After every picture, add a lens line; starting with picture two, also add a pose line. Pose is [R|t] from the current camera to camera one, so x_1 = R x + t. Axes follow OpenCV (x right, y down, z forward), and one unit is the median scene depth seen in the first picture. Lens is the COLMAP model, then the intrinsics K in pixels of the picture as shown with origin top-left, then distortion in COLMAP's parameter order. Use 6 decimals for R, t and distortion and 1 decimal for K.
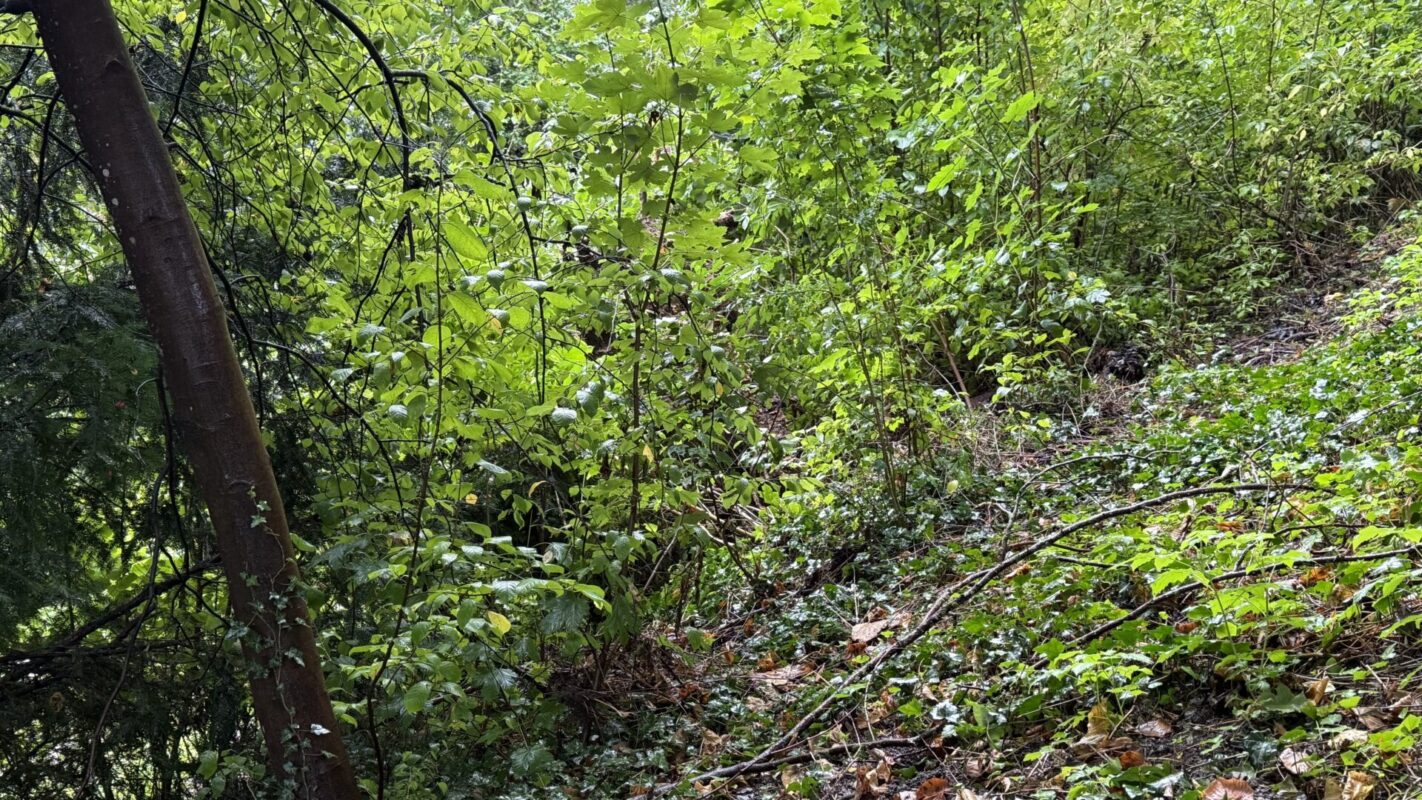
lens RADIAL K [[1487.0, 0, 710.0], [0, 1487.0, 398.3], [0, 0, 1]] dist [-0.013051, 0.000000]
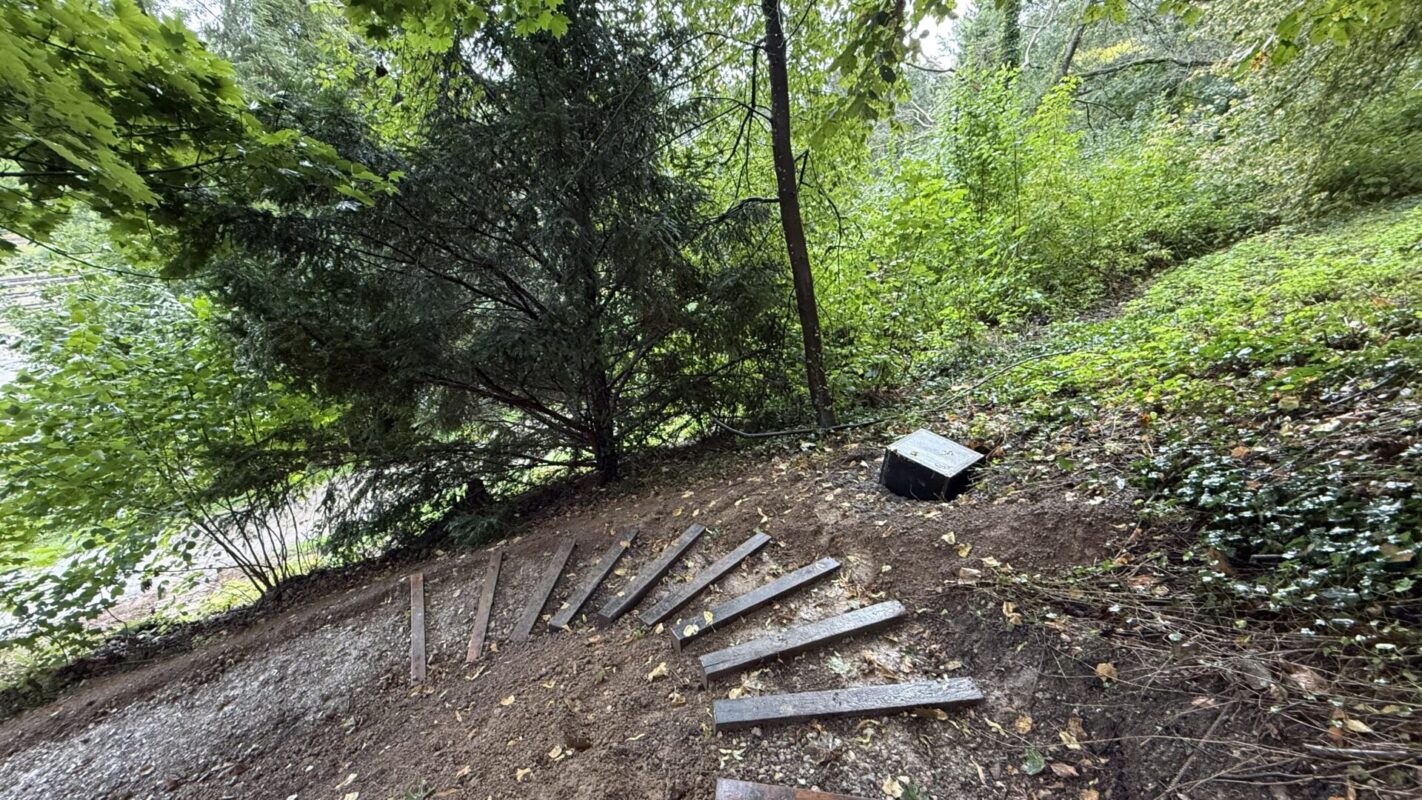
lens RADIAL K [[593.3, 0, 713.5], [0, 593.3, 405.1], [0, 0, 1]] dist [0.000716, 0.000160]
pose [[0.977645, 0.102343, -0.183676, -0.133691], [-0.078363, 0.987961, 0.133385, 0.039824], [0.195116, -0.116010, 0.973895, -0.322828]]
